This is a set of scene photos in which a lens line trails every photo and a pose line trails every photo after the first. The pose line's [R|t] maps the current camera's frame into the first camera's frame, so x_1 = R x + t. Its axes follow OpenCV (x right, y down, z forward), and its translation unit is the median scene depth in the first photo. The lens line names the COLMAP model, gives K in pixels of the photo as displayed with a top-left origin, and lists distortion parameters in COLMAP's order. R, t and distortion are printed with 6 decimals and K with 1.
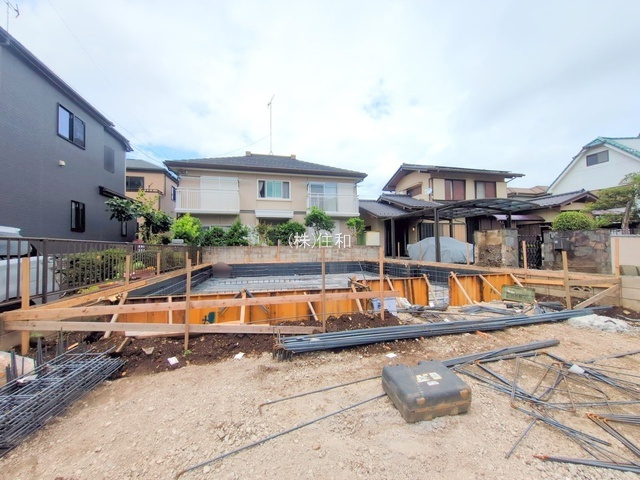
lens RADIAL K [[253.9, 0, 315.8], [0, 253.9, 240.1], [0, 0, 1]] dist [0.002510, 0.000063]
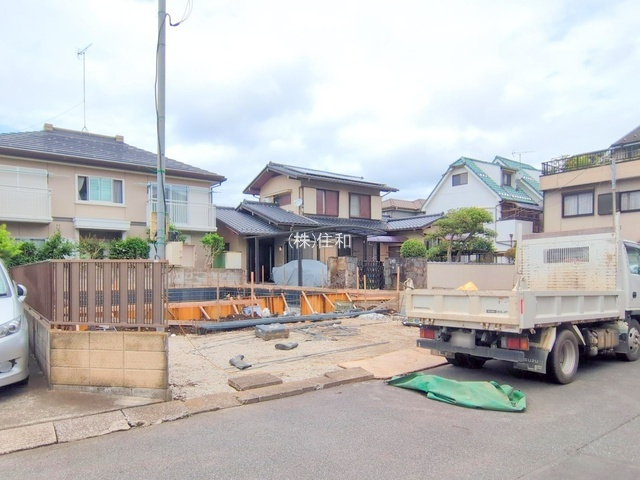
lens RADIAL K [[441.4, 0, 292.1], [0, 441.4, 278.4], [0, 0, 1]] dist [0.001434, -0.001409]
pose [[0.928053, -0.000647, 0.372448, -0.144841], [-0.018639, 0.998665, 0.048180, -0.019786], [-0.371982, -0.051656, 0.926801, -0.441681]]
